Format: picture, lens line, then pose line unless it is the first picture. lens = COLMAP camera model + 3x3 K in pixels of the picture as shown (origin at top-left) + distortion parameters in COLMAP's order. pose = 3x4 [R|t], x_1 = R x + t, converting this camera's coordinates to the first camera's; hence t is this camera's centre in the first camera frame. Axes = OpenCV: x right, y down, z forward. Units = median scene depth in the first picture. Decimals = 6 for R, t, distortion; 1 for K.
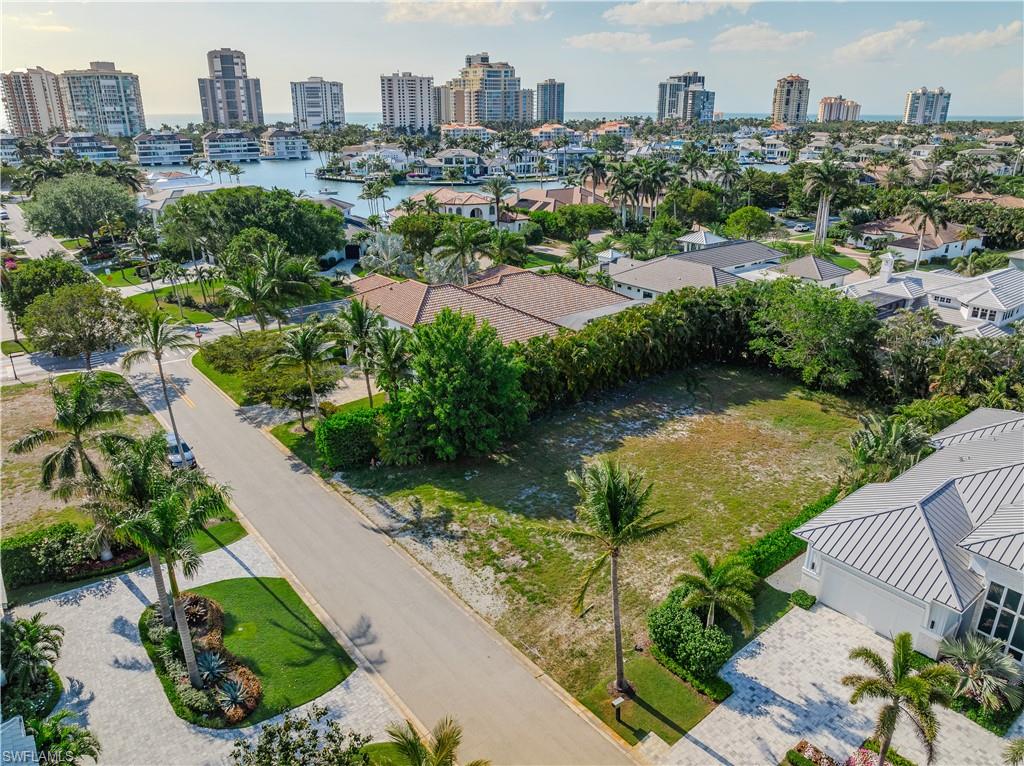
lens RADIAL K [[718.8, 0, 512.0], [0, 718.8, 383.0], [0, 0, 1]] dist [-0.038695, 0.004039]
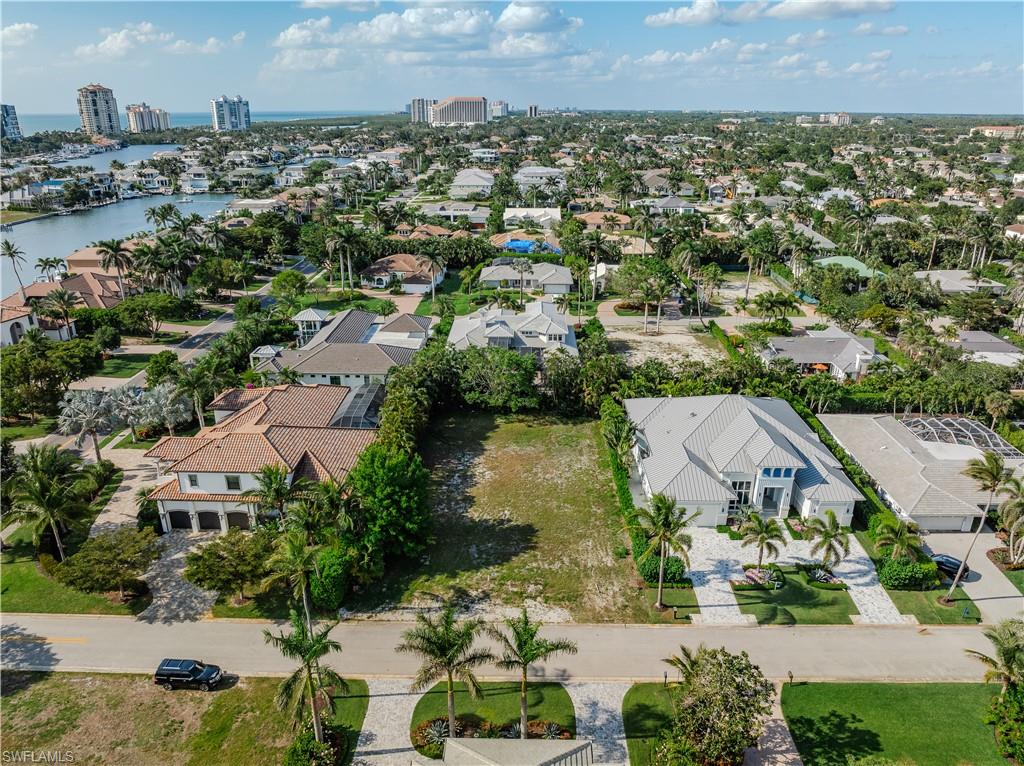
lens RADIAL K [[718.8, 0, 512.0], [0, 718.8, 383.0], [0, 0, 1]] dist [-0.038695, 0.004039]
pose [[0.634479, -0.273610, 0.722893, -0.315390], [0.271563, 0.954537, 0.122936, -0.116248], [-0.723664, 0.118310, 0.679936, -0.020245]]
